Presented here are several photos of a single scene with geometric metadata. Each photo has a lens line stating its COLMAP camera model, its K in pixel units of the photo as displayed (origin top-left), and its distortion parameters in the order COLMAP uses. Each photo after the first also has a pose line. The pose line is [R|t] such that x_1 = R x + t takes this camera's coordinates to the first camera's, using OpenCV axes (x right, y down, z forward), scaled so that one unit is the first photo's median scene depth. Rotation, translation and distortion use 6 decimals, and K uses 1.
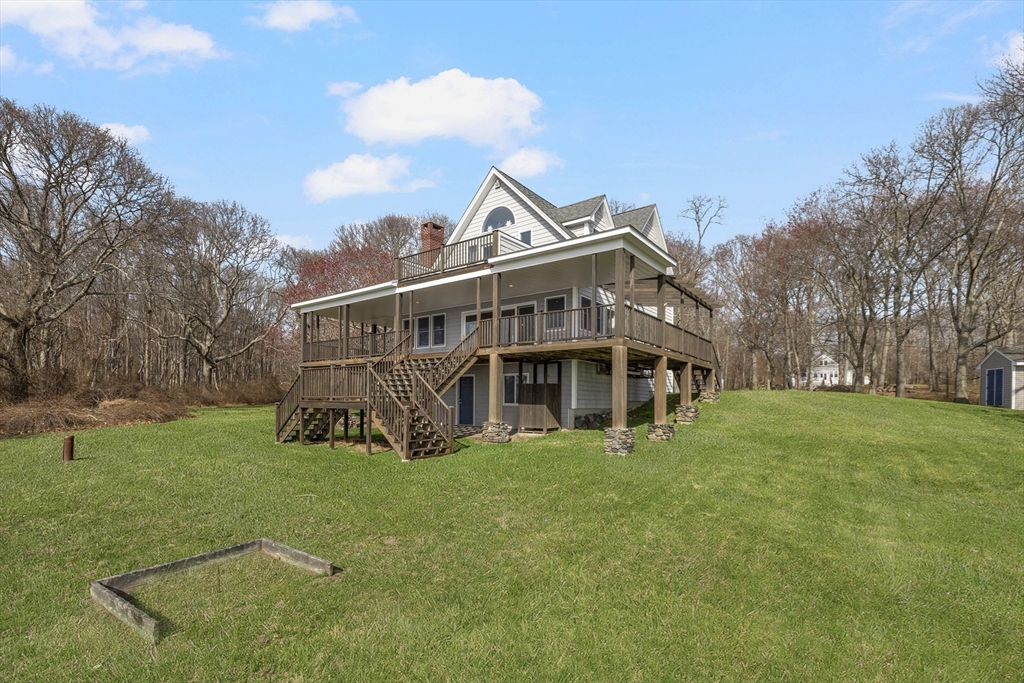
lens RADIAL K [[435.0, 0, 509.5], [0, 435.0, 390.1], [0, 0, 1]] dist [-0.000612, -0.000082]
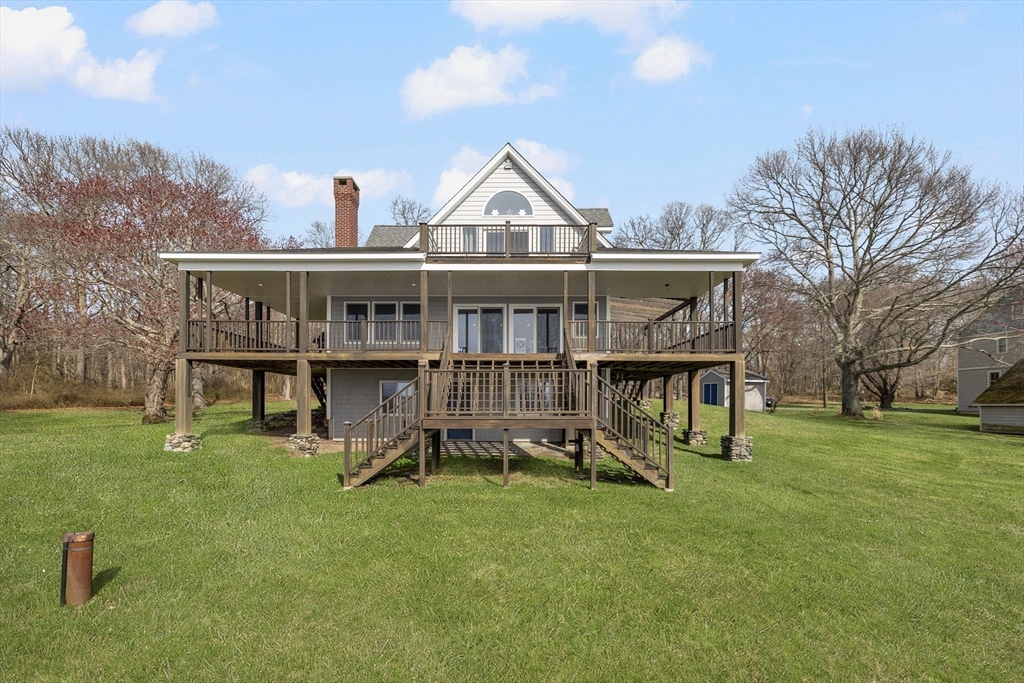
lens RADIAL K [[453.4, 0, 513.7], [0, 453.4, 398.1], [0, 0, 1]] dist [-0.000253, 0.000036]
pose [[0.781988, -0.004320, 0.623278, -0.591317], [0.010589, 0.999924, -0.006356, 0.001513], [-0.623203, 0.011570, 0.781974, 0.288110]]
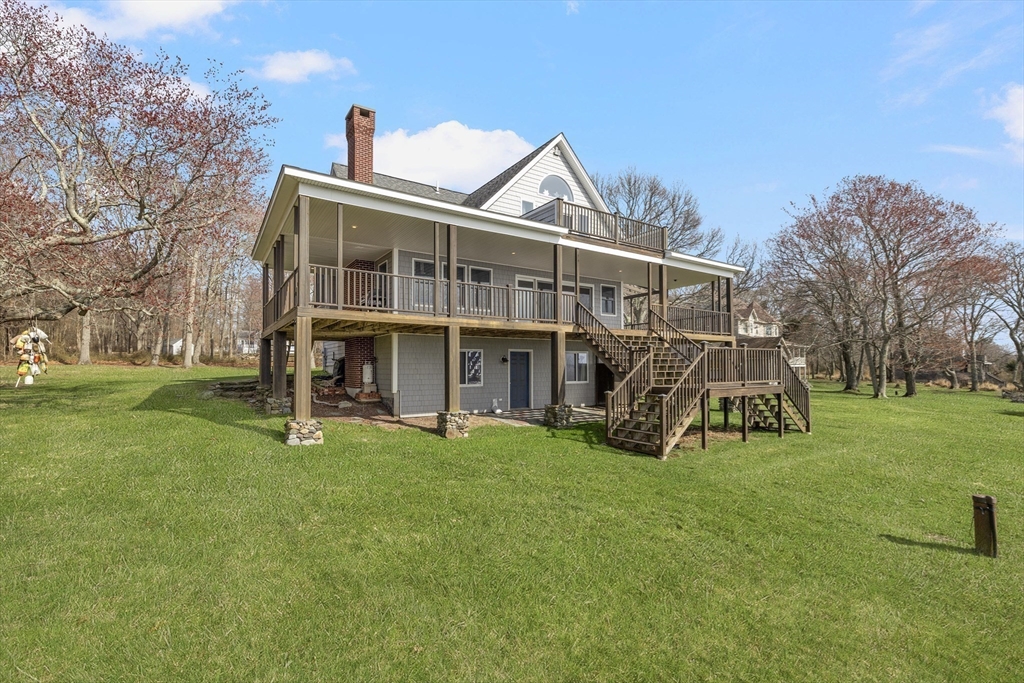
lens RADIAL K [[443.2, 0, 511.3], [0, 443.2, 351.7], [0, 0, 1]] dist [0.000687, 0.000104]
pose [[0.313819, 0.016386, 0.949341, -0.974100], [0.007152, 0.999782, -0.019621, -0.019076], [-0.949456, 0.012947, 0.313634, 0.802345]]
